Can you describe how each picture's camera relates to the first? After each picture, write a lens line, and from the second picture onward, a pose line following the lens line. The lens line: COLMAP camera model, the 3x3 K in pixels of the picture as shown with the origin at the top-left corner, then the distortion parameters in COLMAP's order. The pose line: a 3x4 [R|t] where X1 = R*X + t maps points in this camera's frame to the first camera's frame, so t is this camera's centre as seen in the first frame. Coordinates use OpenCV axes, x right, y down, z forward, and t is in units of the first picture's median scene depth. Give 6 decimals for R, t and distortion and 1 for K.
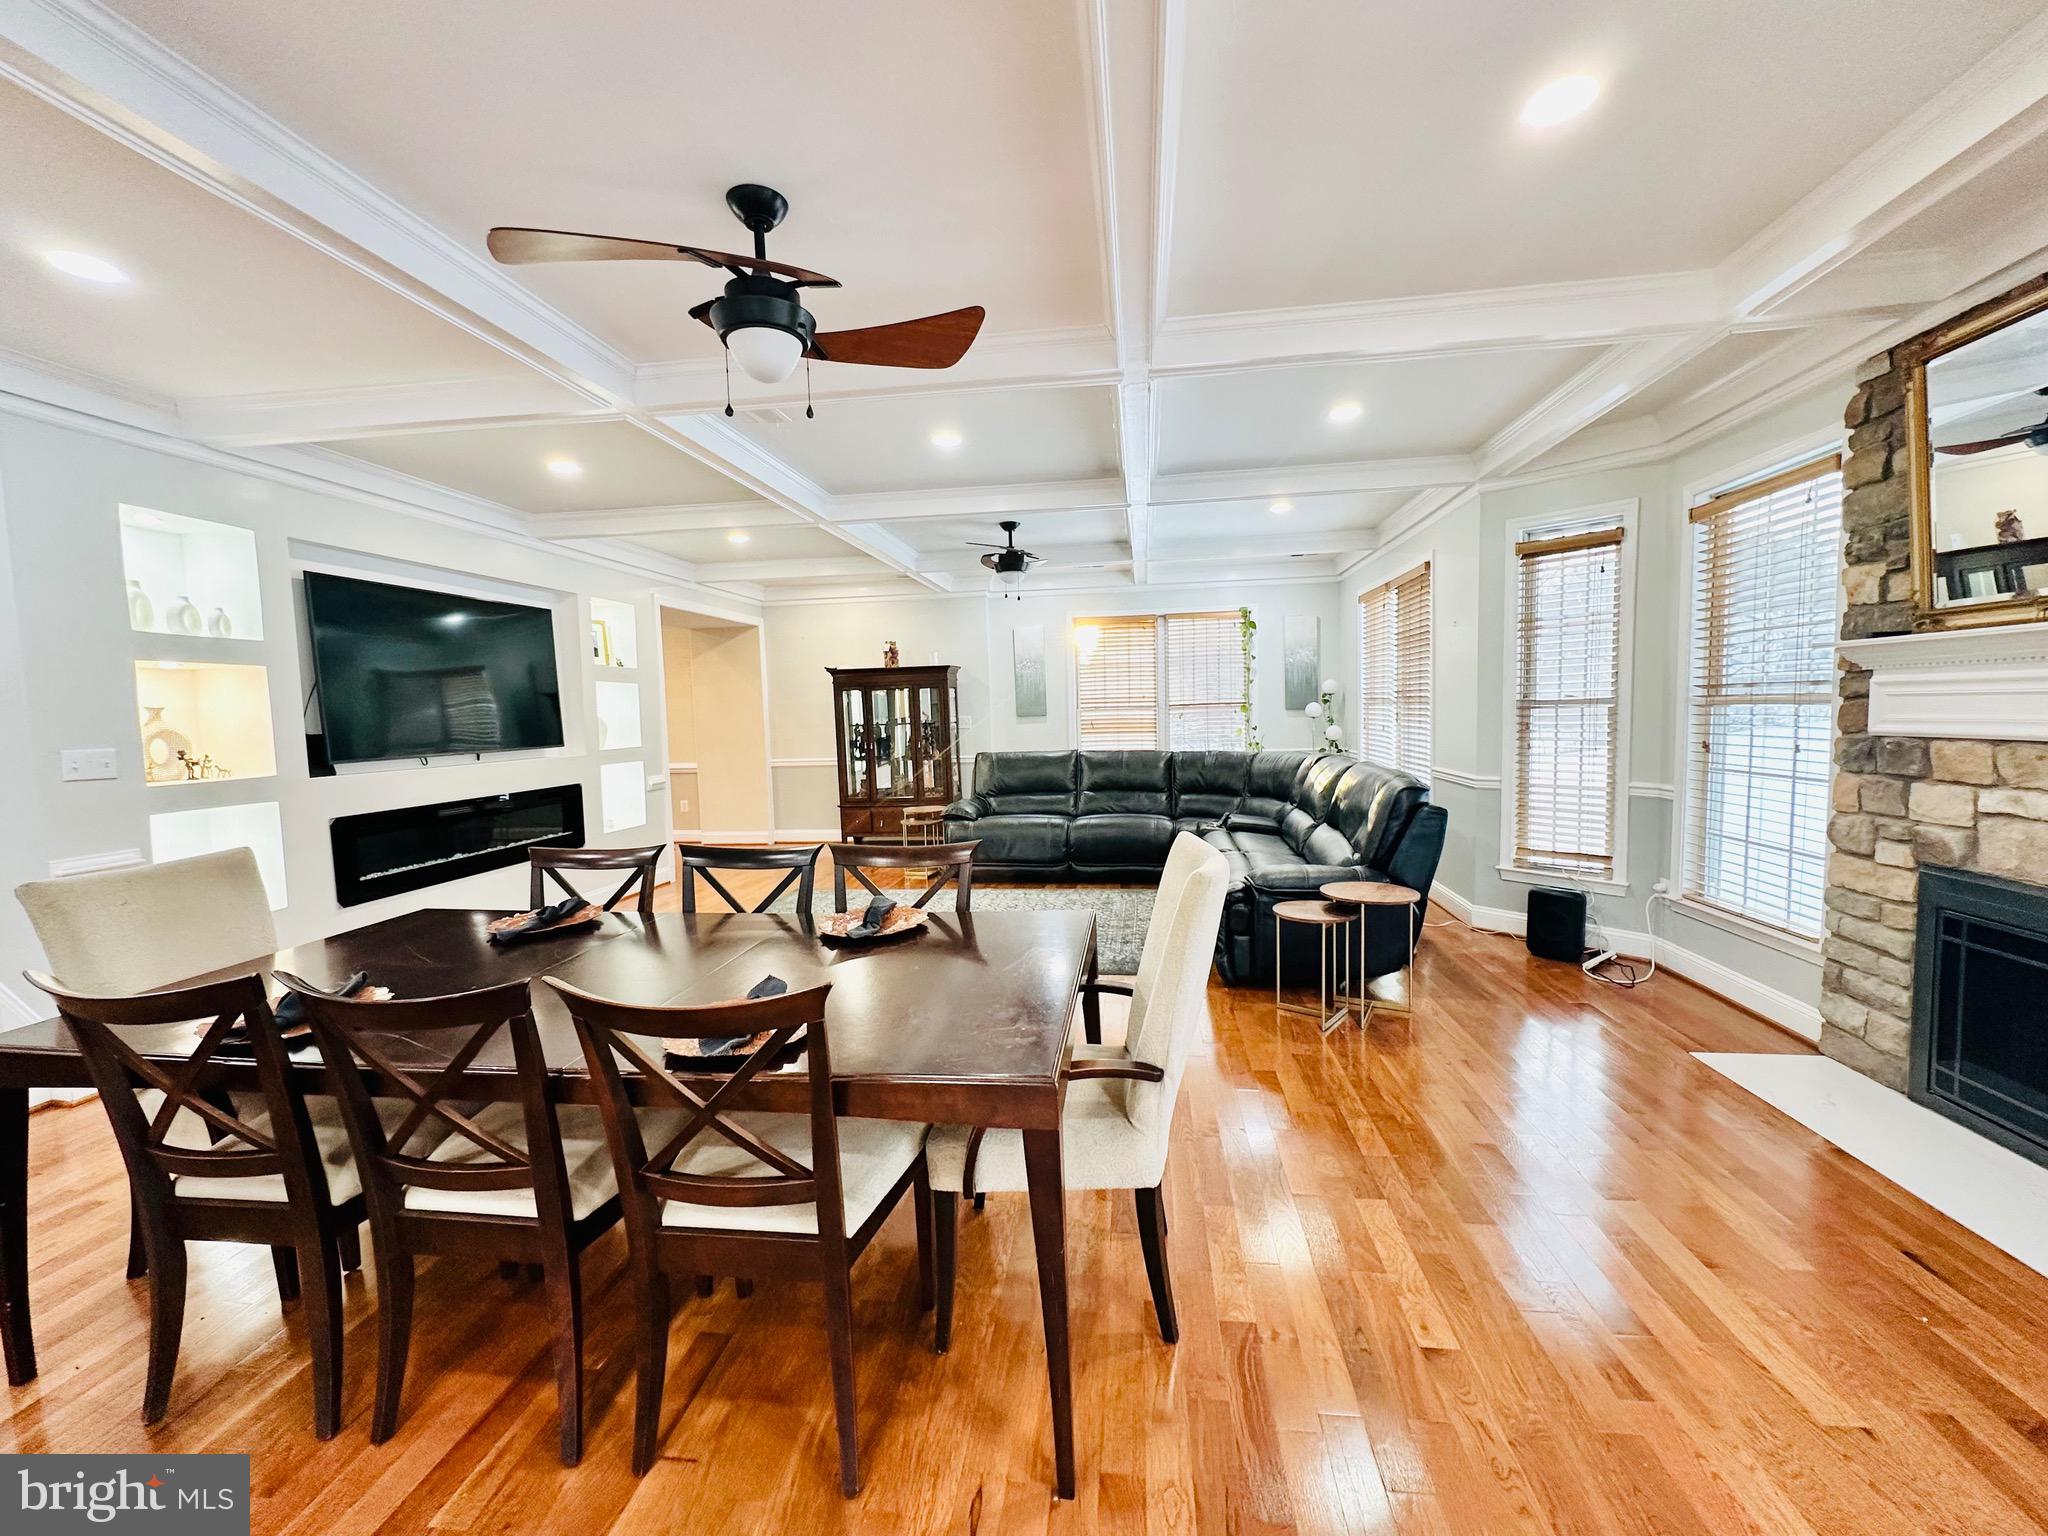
lens RADIAL K [[813.5, 0, 1015.4], [0, 813.5, 763.0], [0, 0, 1]] dist [-0.000373, 0.000537]
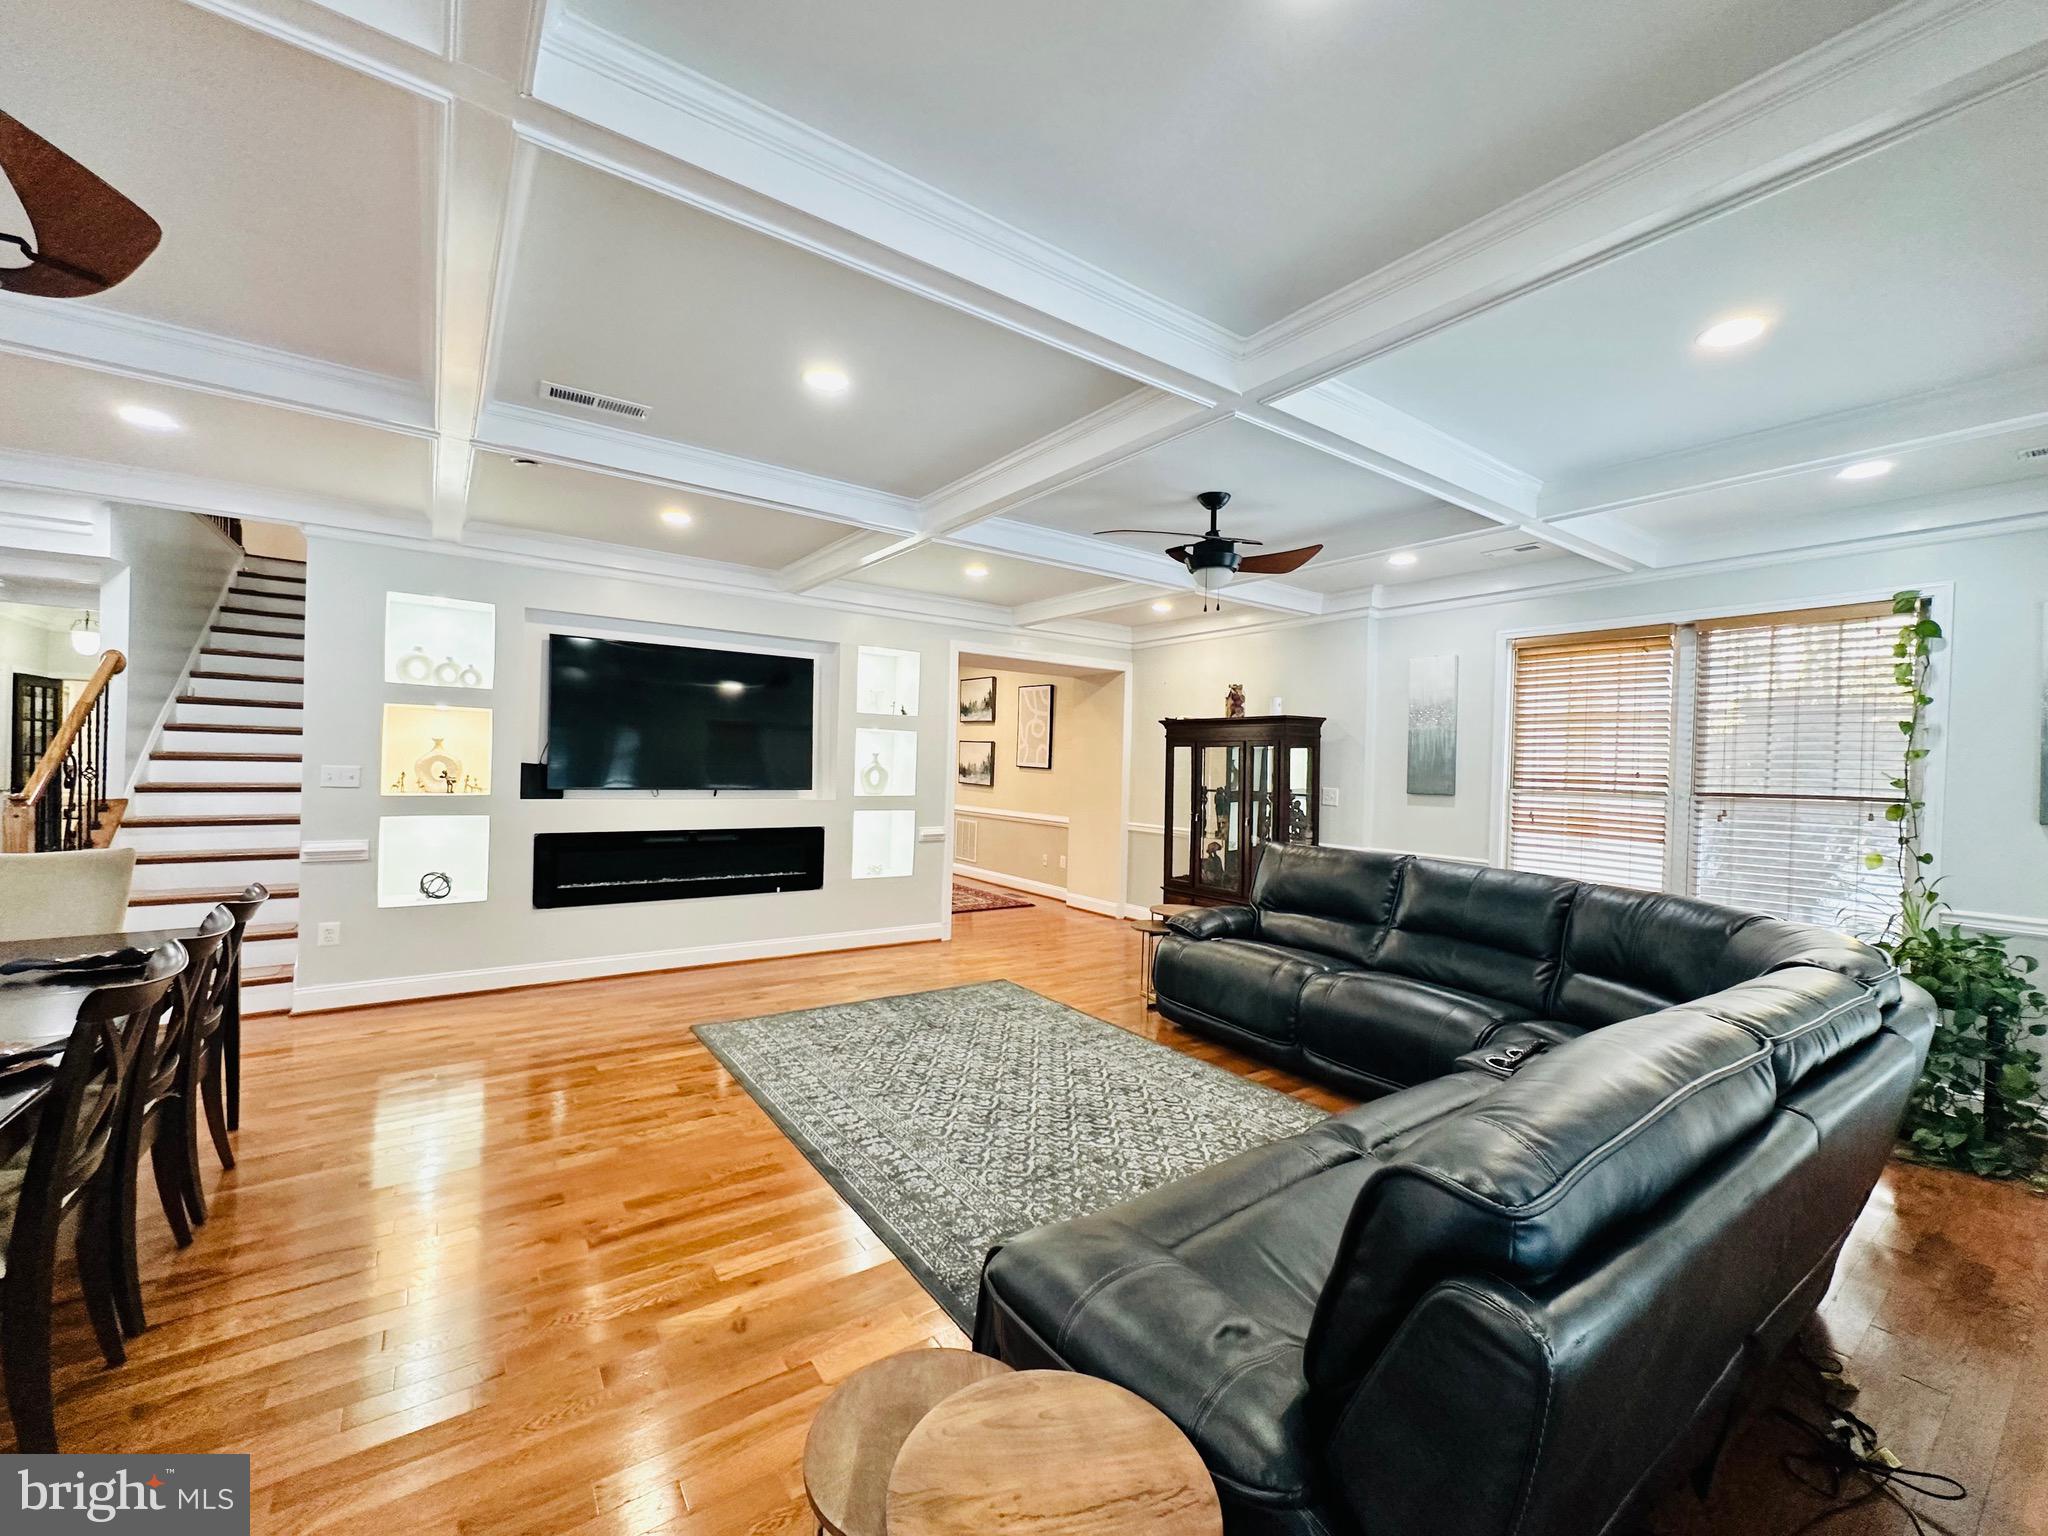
lens RADIAL K [[813.5, 0, 1022.3], [0, 813.5, 769.7], [0, 0, 1]] dist [-0.000373, 0.000537]
pose [[0.693869, 0.052047, -0.718218, 0.342298], [-0.094304, 0.995363, -0.018976, -0.046332], [0.713899, 0.080897, 0.695560, 0.423416]]
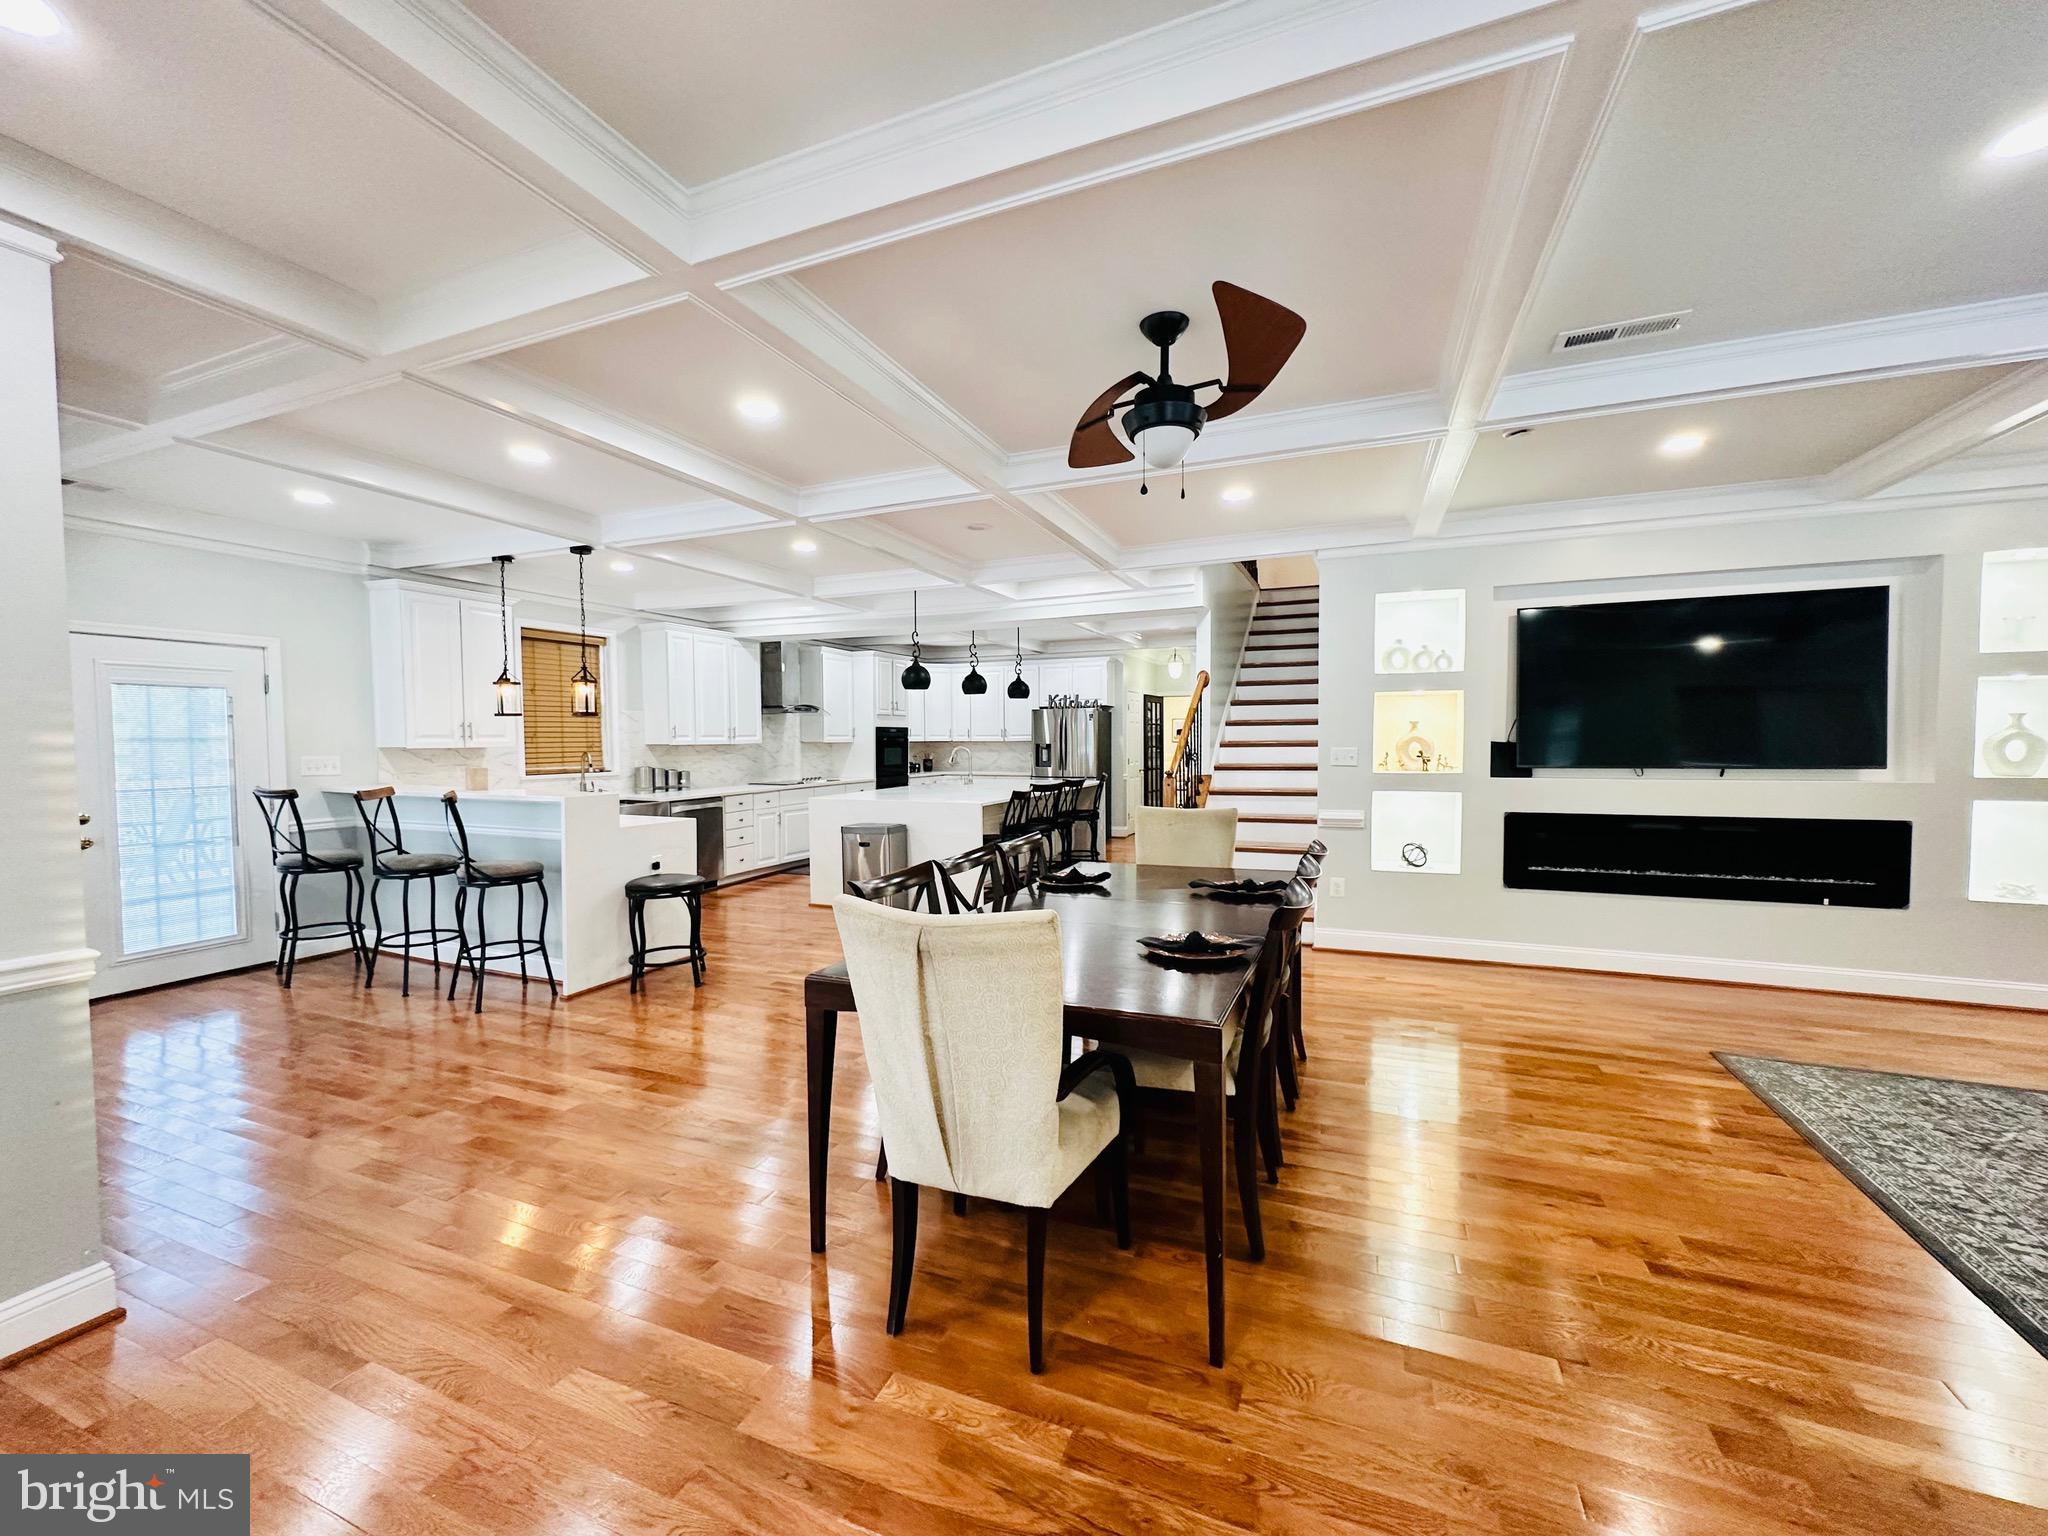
lens RADIAL K [[813.5, 0, 1029.9], [0, 813.5, 770.4], [0, 0, 1]] dist [-0.000373, 0.000537]
pose [[-0.237526, 0.068044, -0.968995, 0.319979], [-0.048795, 0.995448, 0.081862, -0.037334], [0.970155, 0.066727, -0.233125, 0.375205]]
